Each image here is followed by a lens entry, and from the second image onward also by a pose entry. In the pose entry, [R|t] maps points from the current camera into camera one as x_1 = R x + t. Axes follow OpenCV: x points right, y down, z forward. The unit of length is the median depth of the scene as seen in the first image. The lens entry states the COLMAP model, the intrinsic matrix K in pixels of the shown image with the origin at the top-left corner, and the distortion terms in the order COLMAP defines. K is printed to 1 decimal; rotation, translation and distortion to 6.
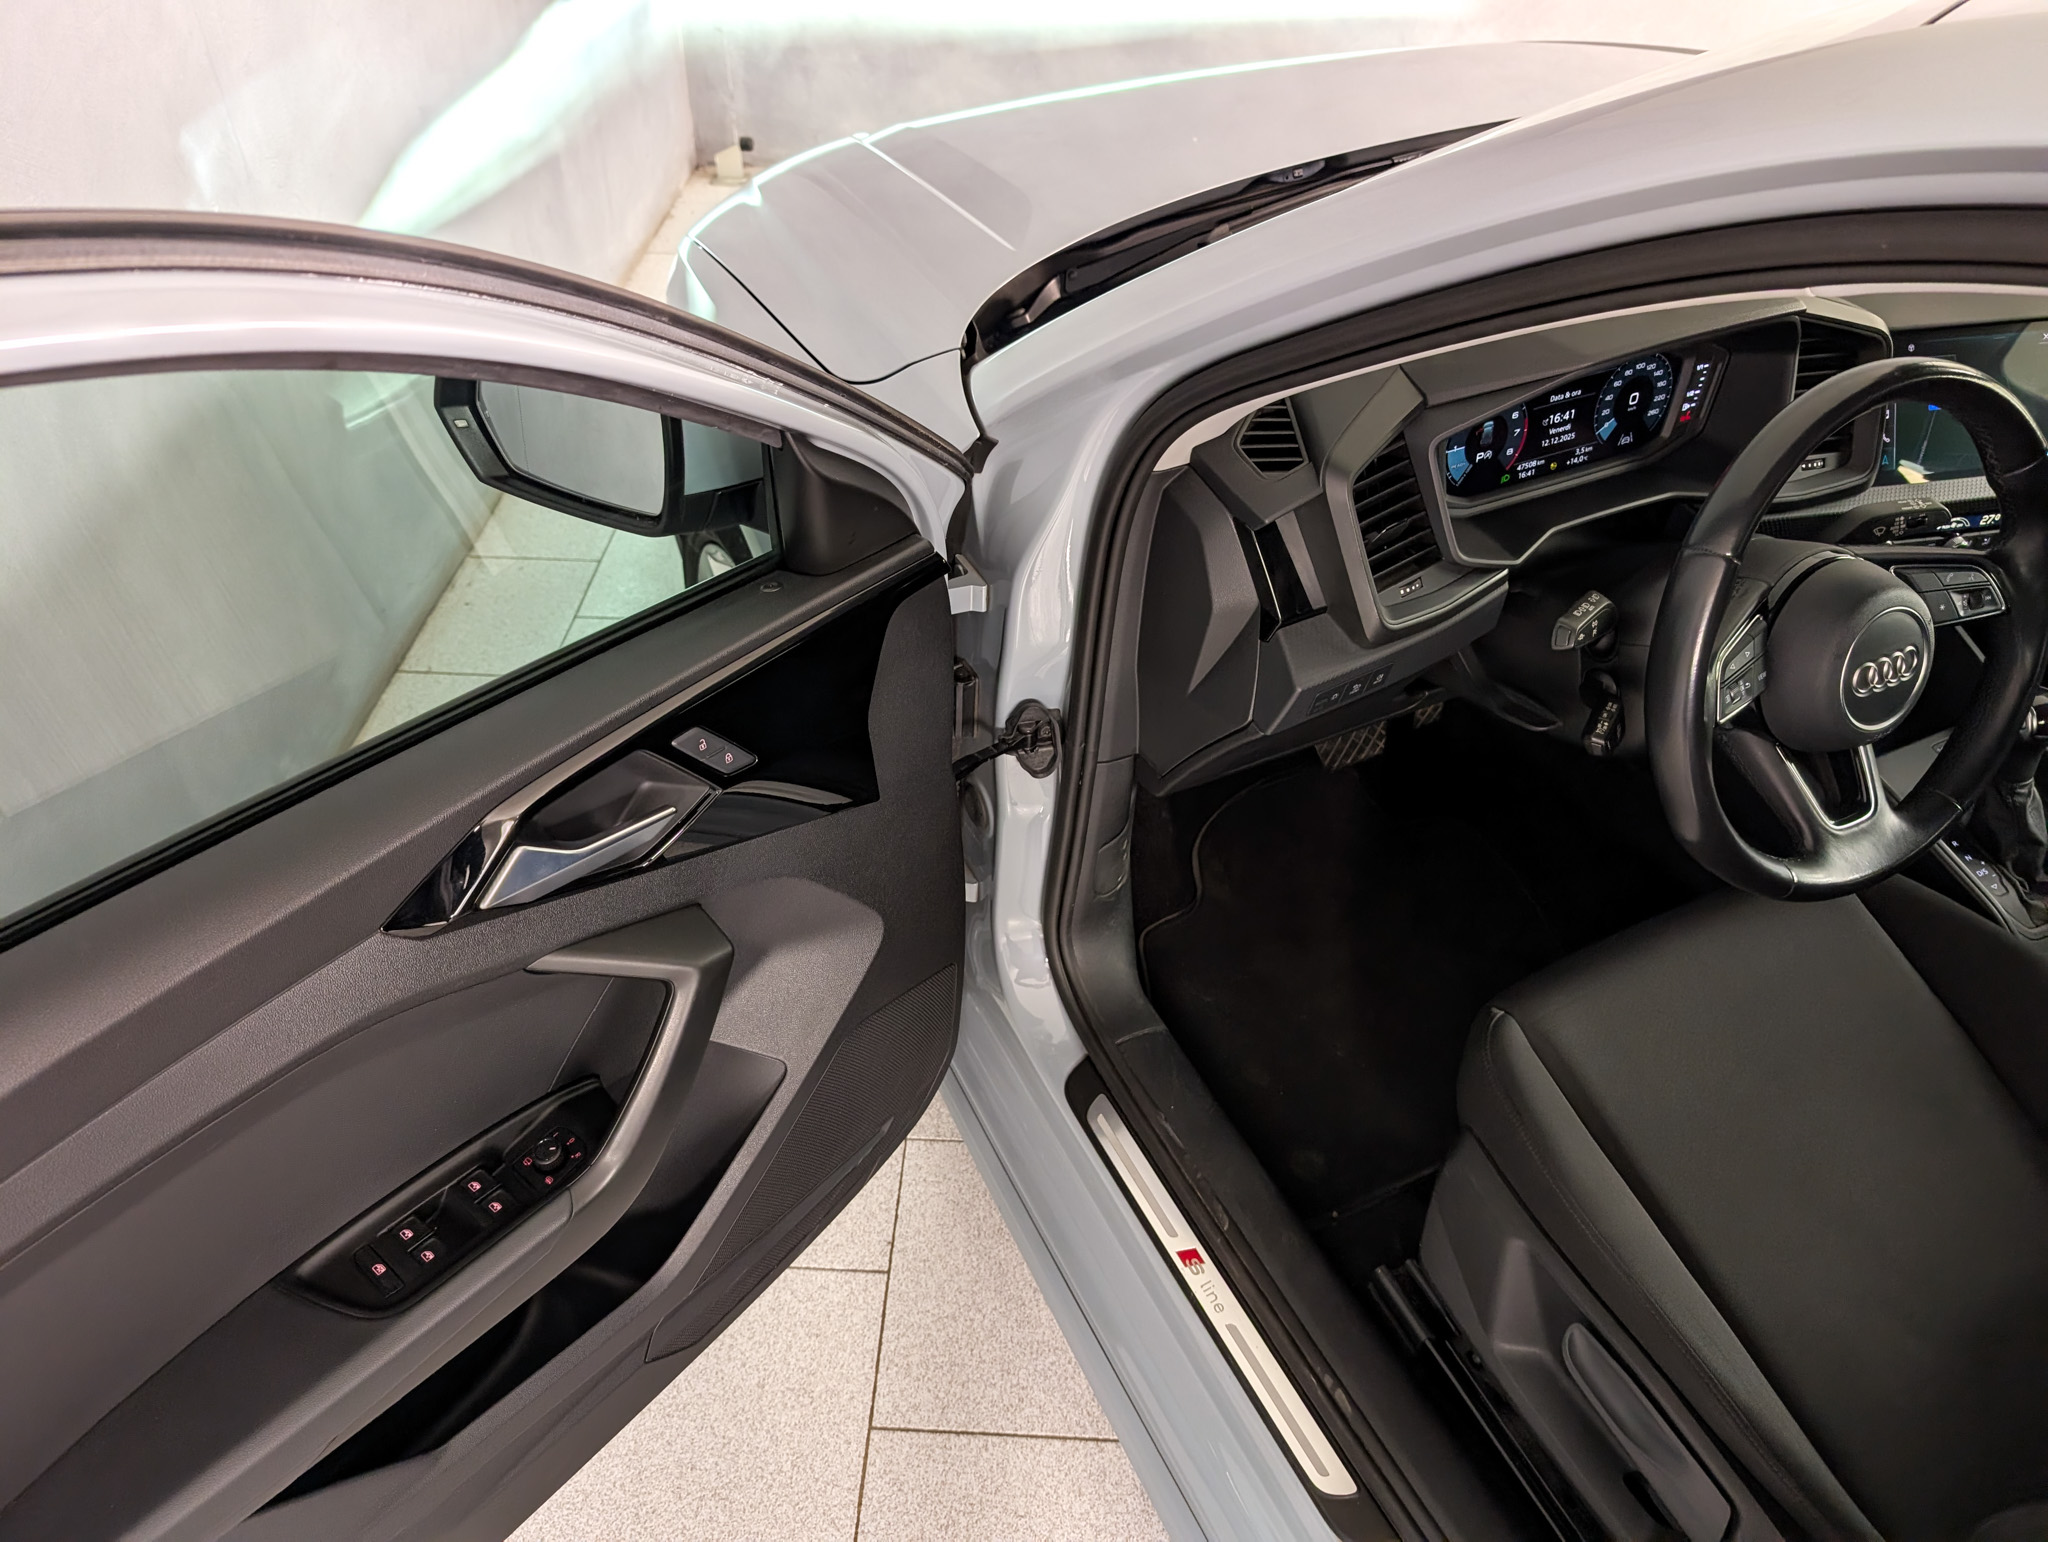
lens RADIAL K [[1540.4, 0, 969.0], [0, 1540.4, 770.9], [0, 0, 1]] dist [0.001926, -0.001950]
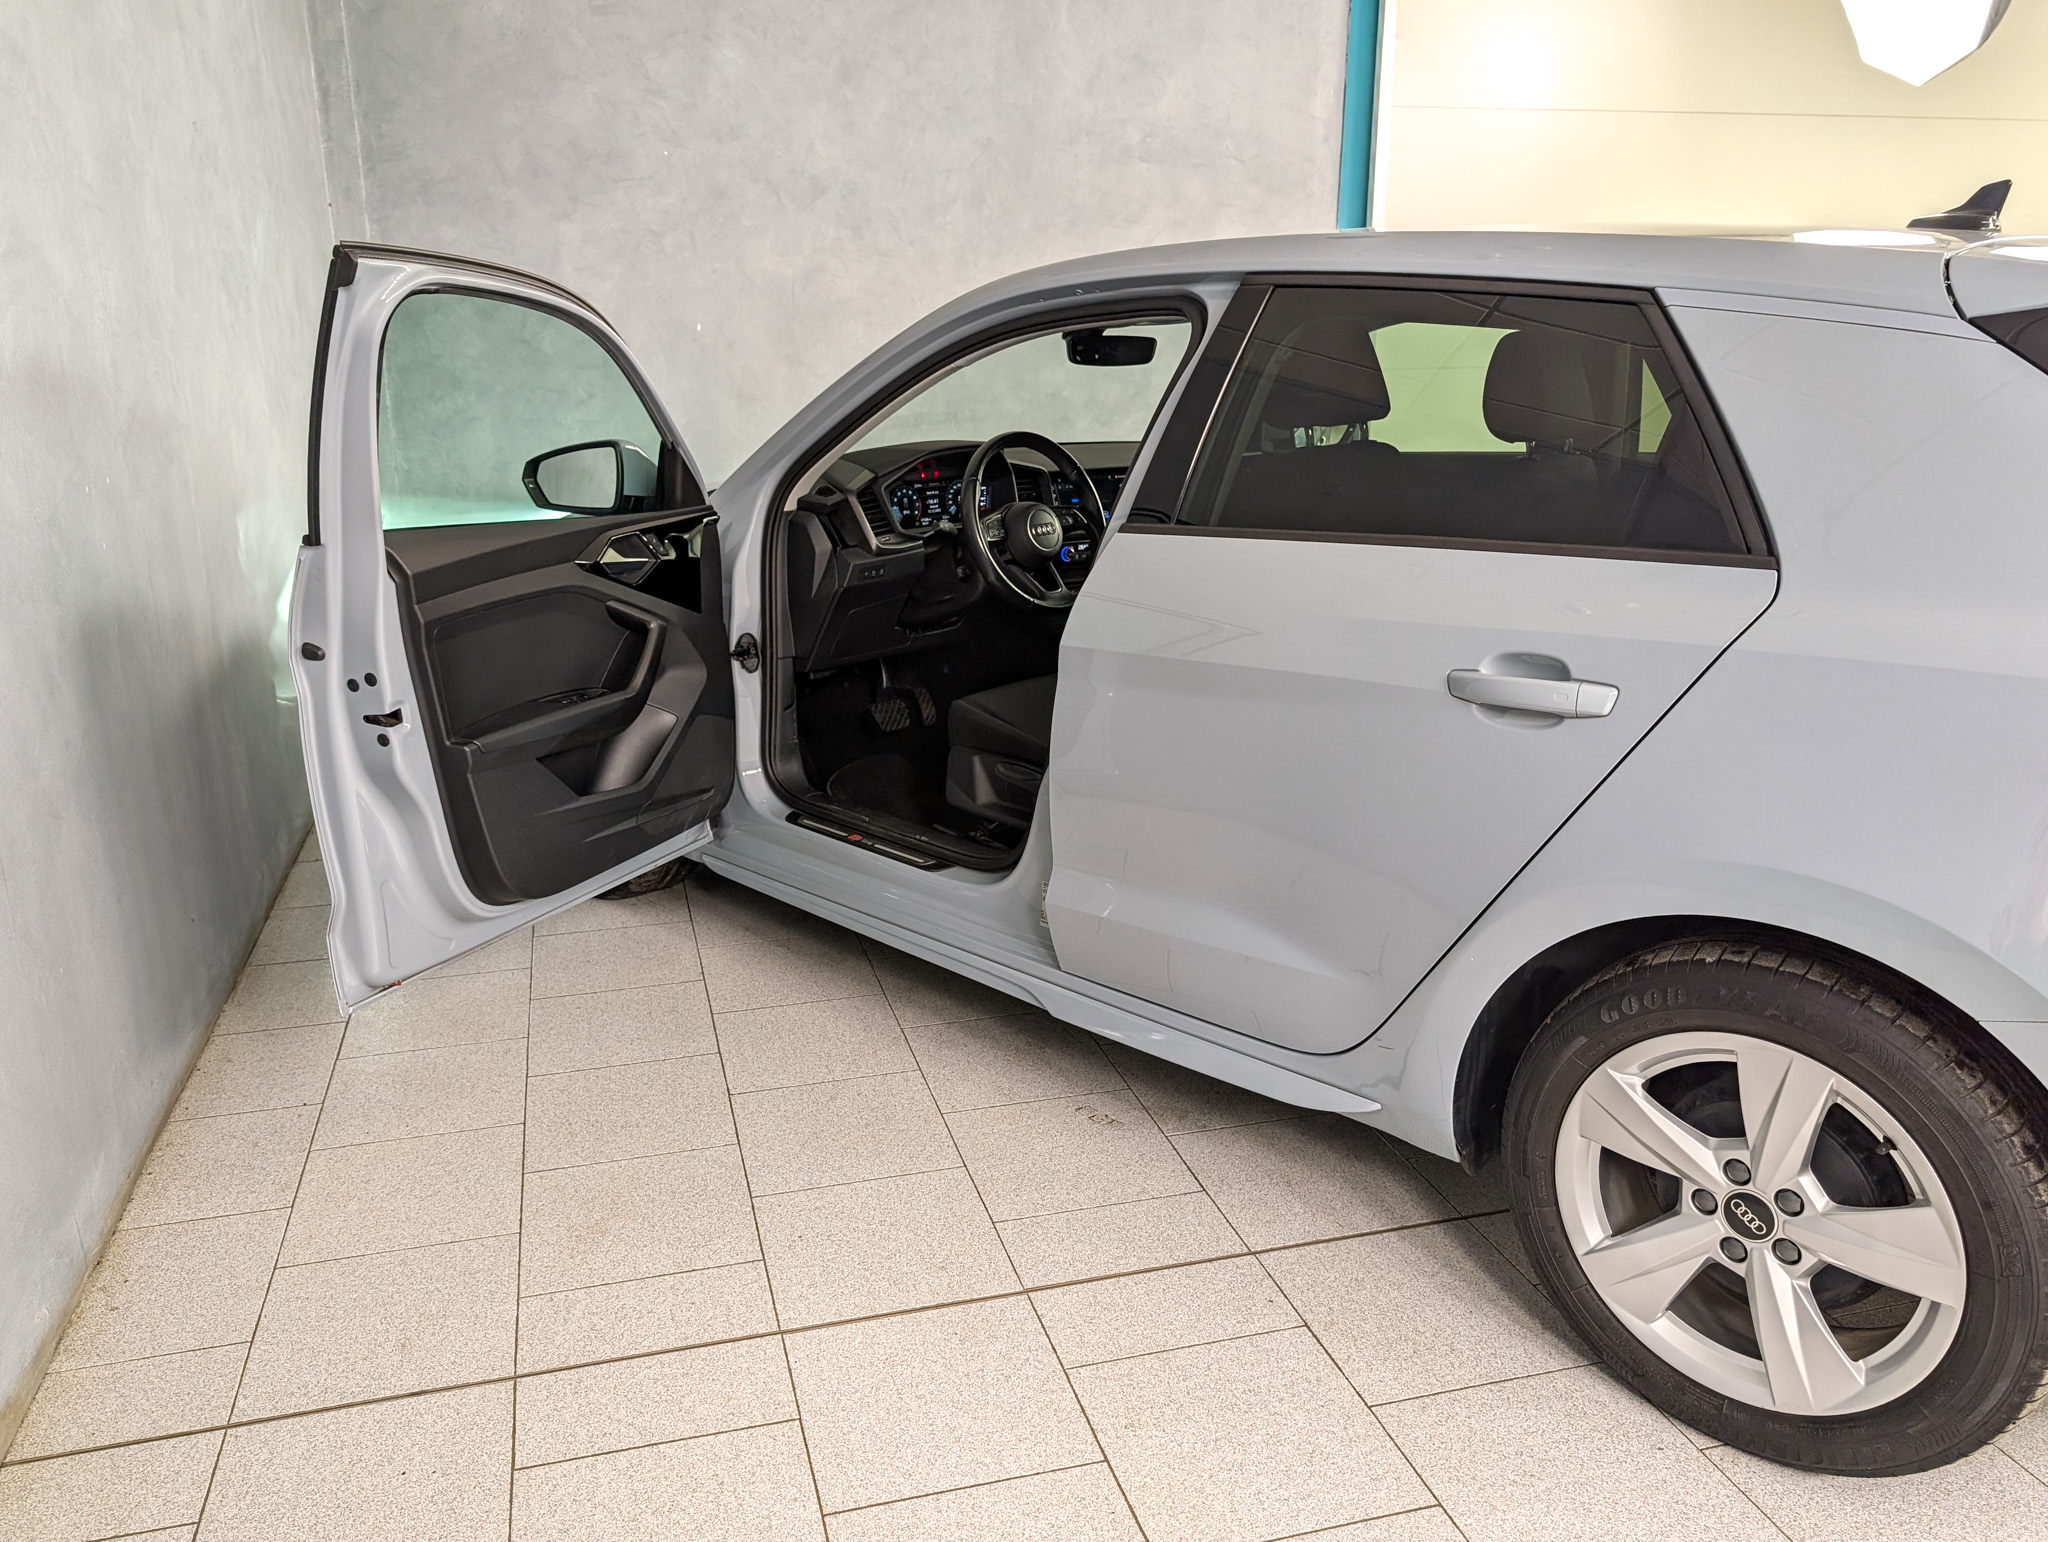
lens RADIAL K [[1540.4, 0, 969.0], [0, 1540.4, 770.9], [0, 0, 1]] dist [0.001926, -0.001950]
pose [[0.950992, -0.104795, 0.290915, -0.357951], [0.210921, 0.907812, -0.362478, 1.124923], [-0.226110, 0.406074, 0.885426, -1.117800]]
